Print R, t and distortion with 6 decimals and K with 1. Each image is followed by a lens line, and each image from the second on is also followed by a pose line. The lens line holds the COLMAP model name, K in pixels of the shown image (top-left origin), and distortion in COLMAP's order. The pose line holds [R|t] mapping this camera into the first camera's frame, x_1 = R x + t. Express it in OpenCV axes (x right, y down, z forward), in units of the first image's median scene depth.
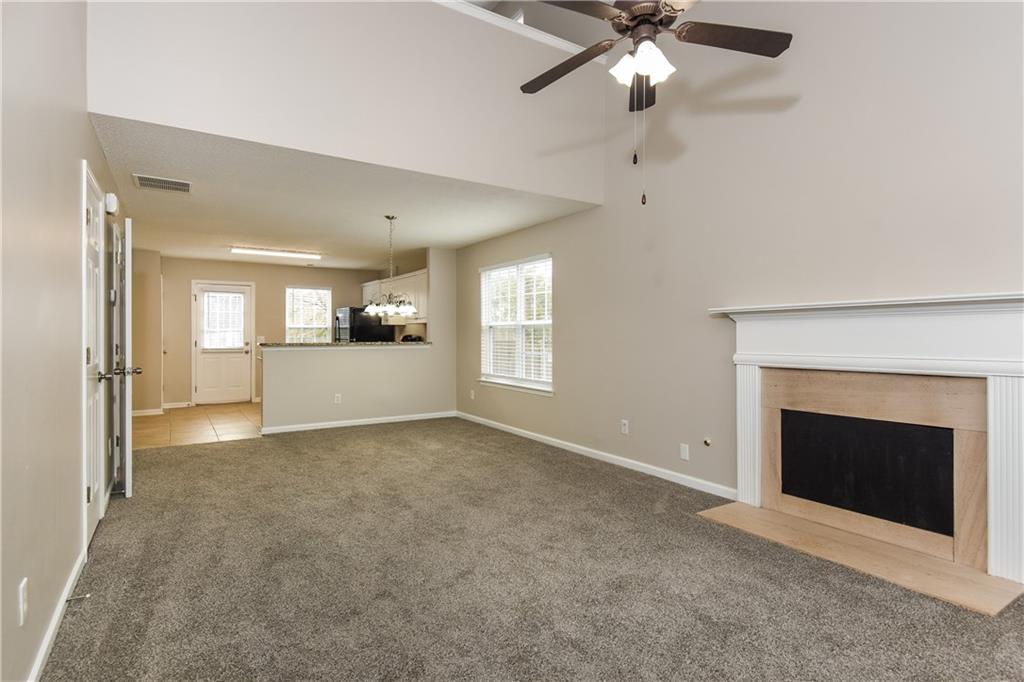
lens RADIAL K [[523.0, 0, 520.0], [0, 523.0, 328.5], [0, 0, 1]] dist [0.029786, -0.000506]
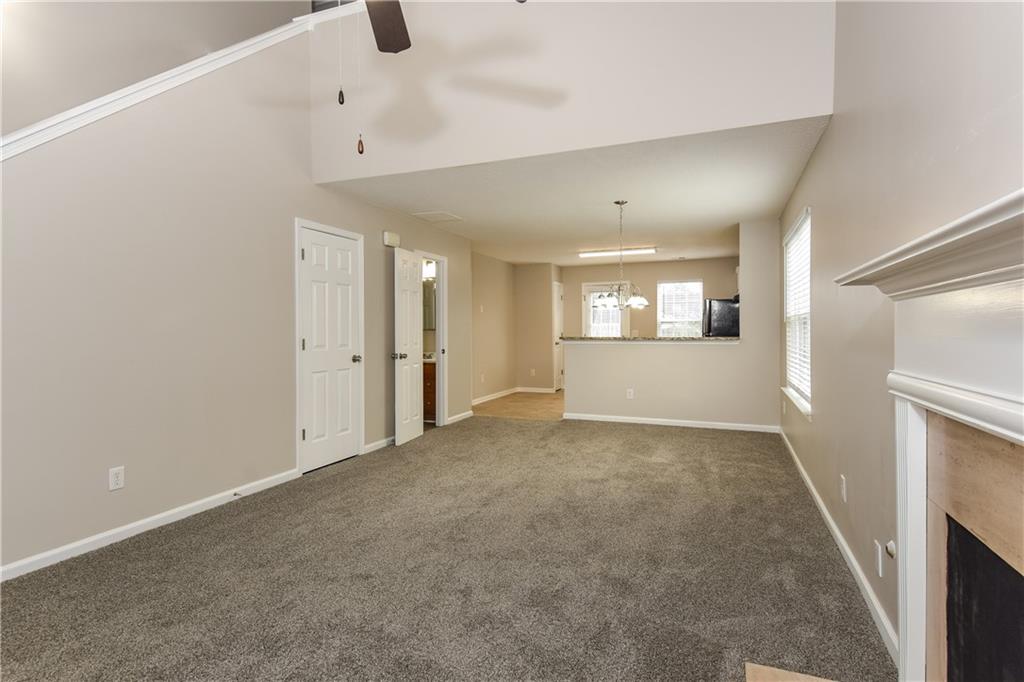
lens RADIAL K [[523.0, 0, 520.0], [0, 523.0, 328.5], [0, 0, 1]] dist [0.029786, -0.000506]
pose [[0.581778, -0.005268, -0.813331, 0.297400], [0.015629, 0.999867, 0.004704, 0.002378], [0.813197, -0.015448, 0.581783, 0.233203]]
